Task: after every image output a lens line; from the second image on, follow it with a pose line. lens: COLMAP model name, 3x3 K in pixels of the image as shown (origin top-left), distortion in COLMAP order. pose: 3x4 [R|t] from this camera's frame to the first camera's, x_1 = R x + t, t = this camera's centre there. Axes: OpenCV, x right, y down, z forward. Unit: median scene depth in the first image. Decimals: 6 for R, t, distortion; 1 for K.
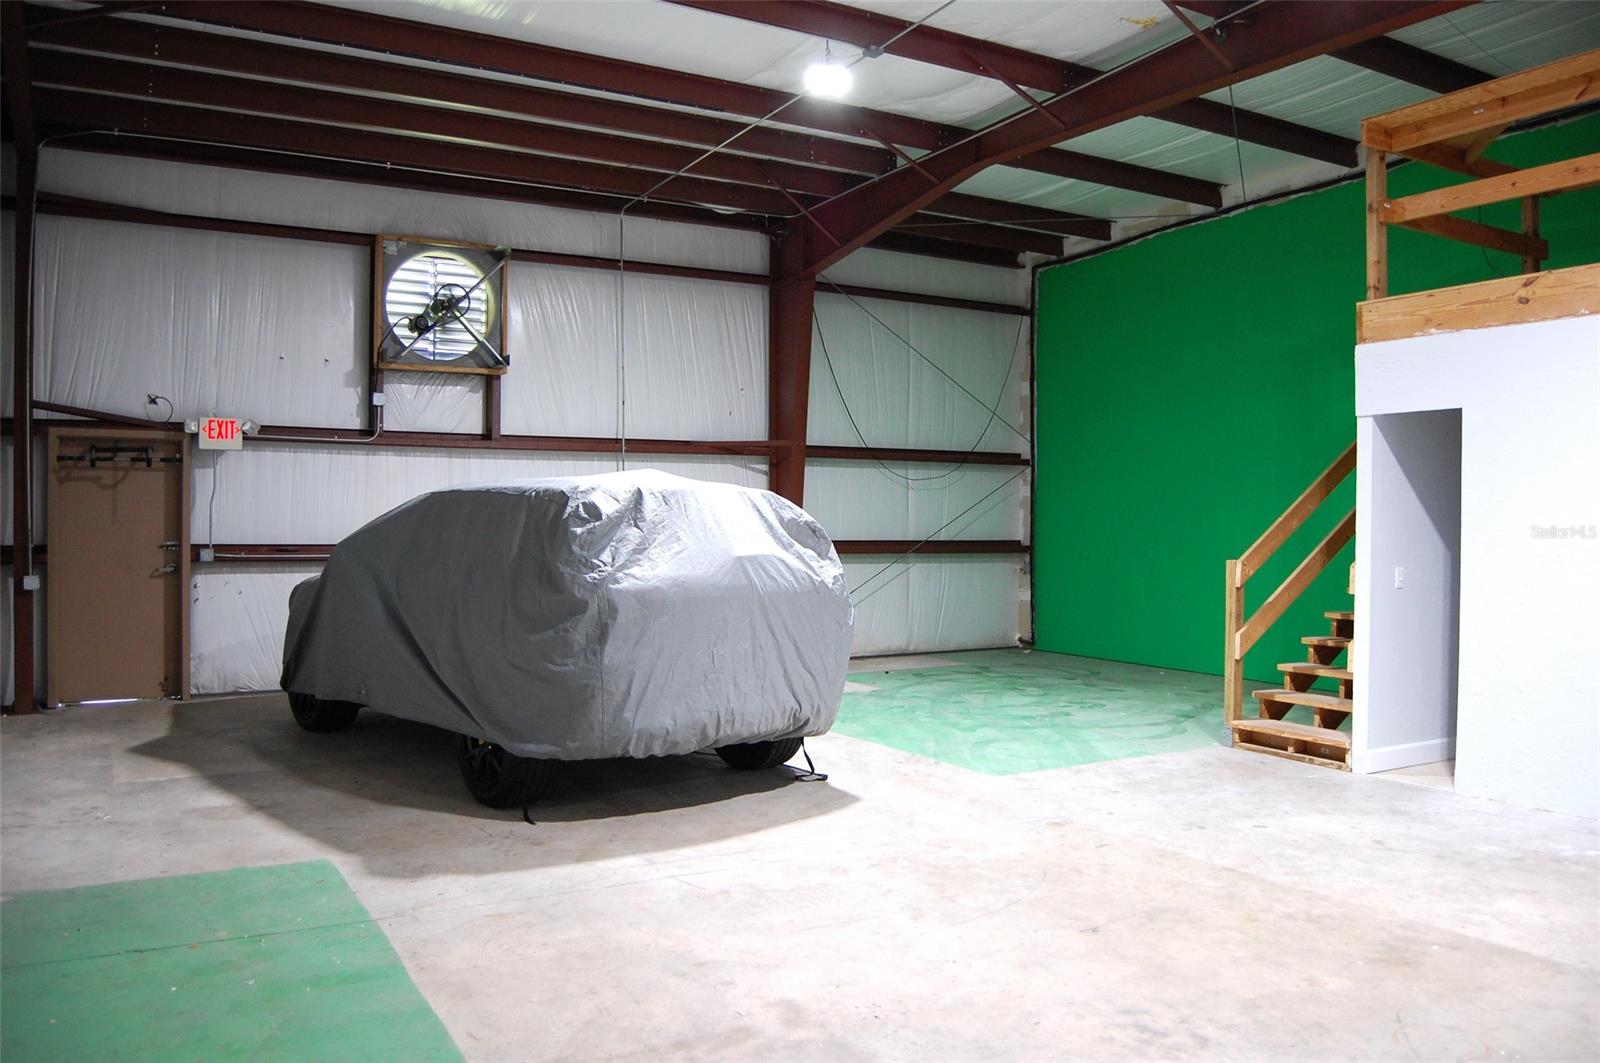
lens RADIAL K [[1259.8, 0, 805.6], [0, 1259.8, 525.4], [0, 0, 1]] dist [-0.088015, 0.033033]
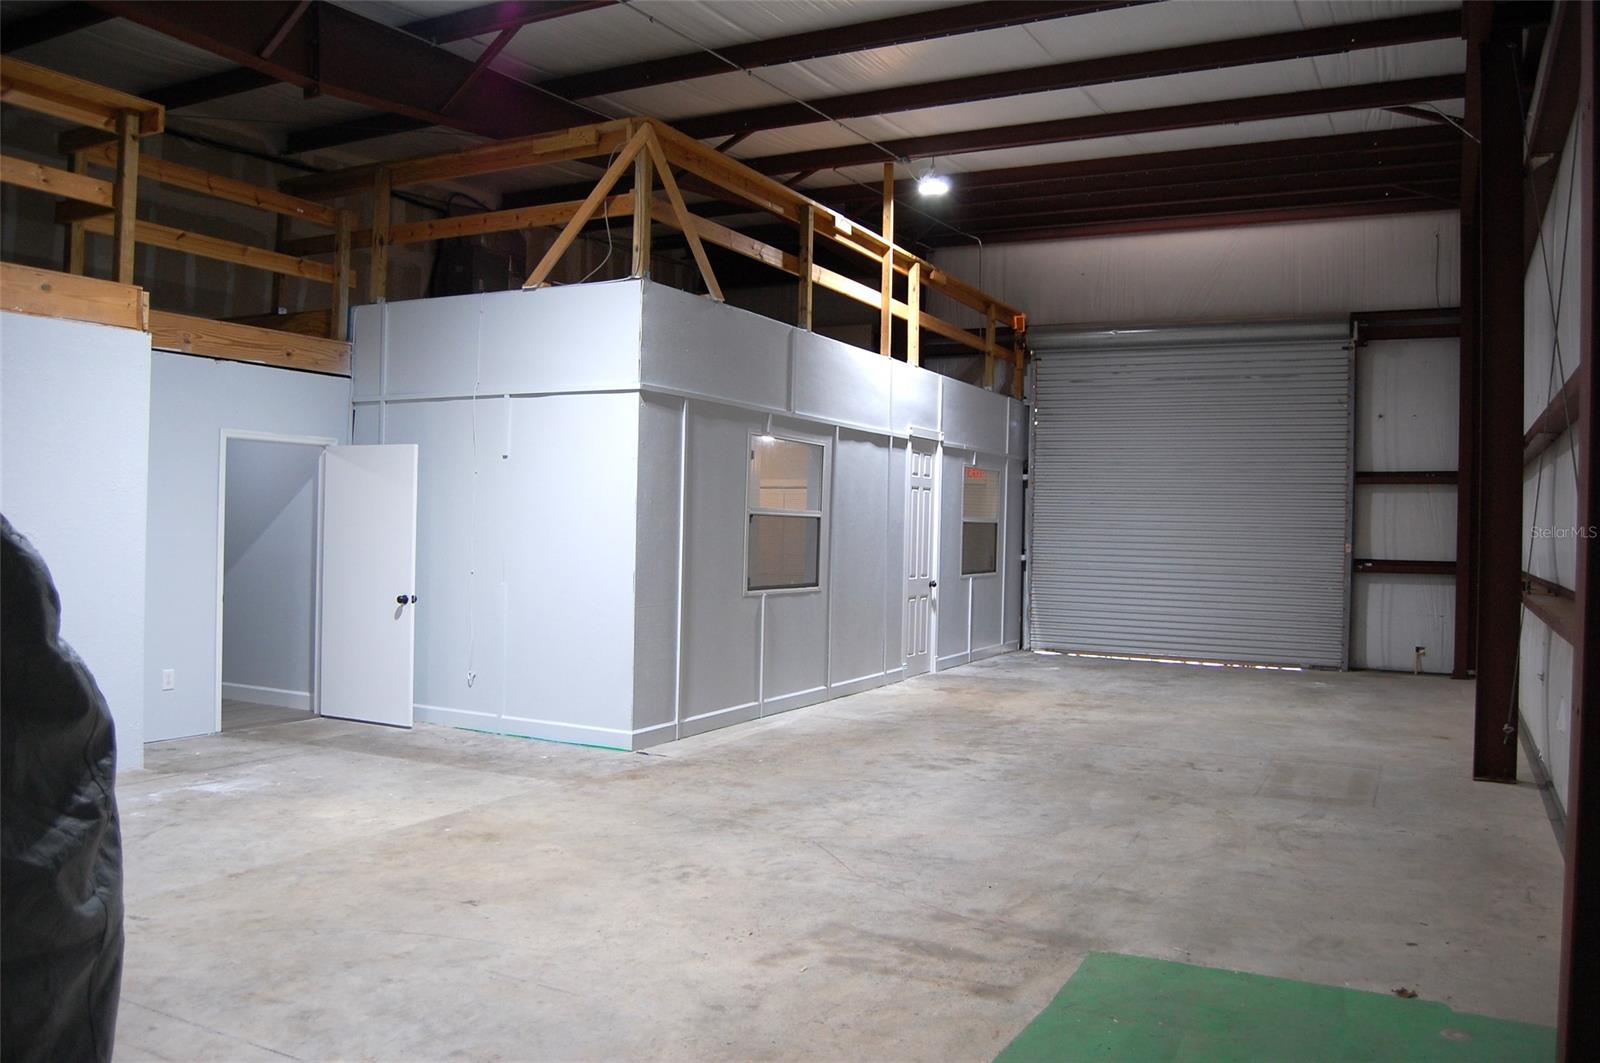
lens RADIAL K [[1259.8, 0, 808.3], [0, 1259.8, 532.4], [0, 0, 1]] dist [-0.088015, 0.033033]
pose [[-0.529951, -0.023396, 0.847706, -0.468840], [-0.019164, 0.999694, 0.015610, -0.010430], [-0.847812, -0.007973, -0.530237, 0.746505]]
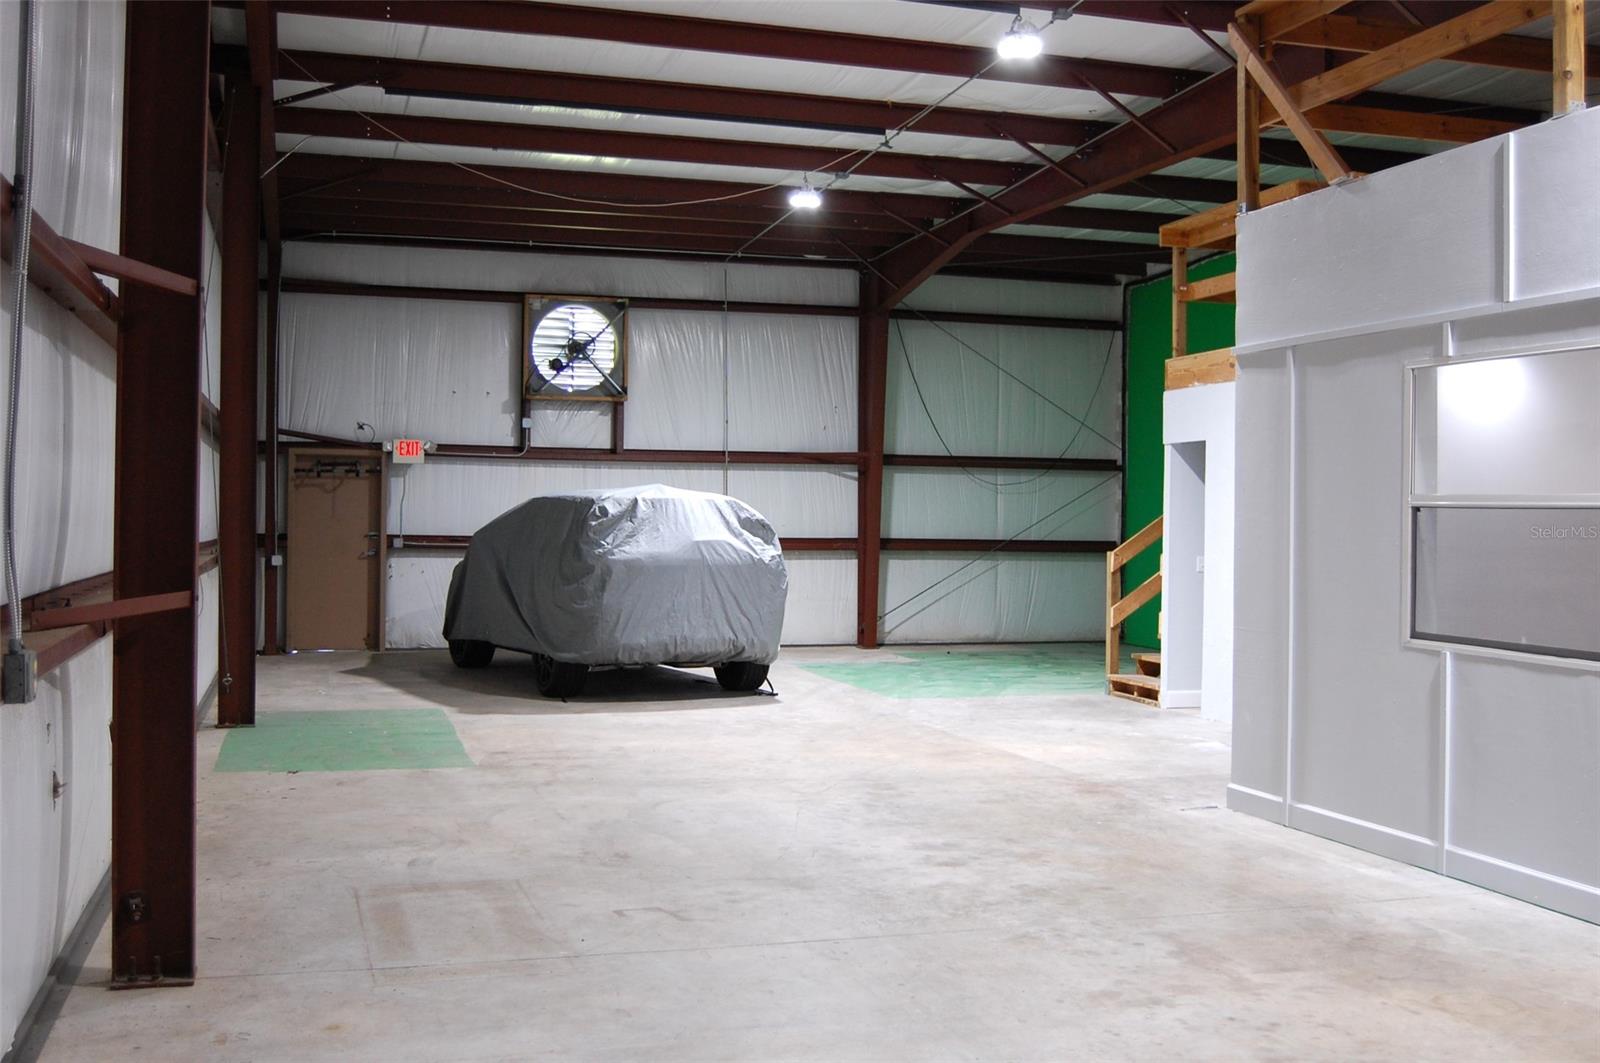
lens RADIAL K [[1695.5, 0, 809.4], [0, 1695.5, 532.9], [0, 0, 1]] dist [-0.066746, 0.000000]
pose [[0.971011, 0.008520, -0.238885, 0.462279], [-0.008307, 0.999964, 0.001899, 0.007508], [0.238892, 0.000140, 0.971046, -0.802811]]
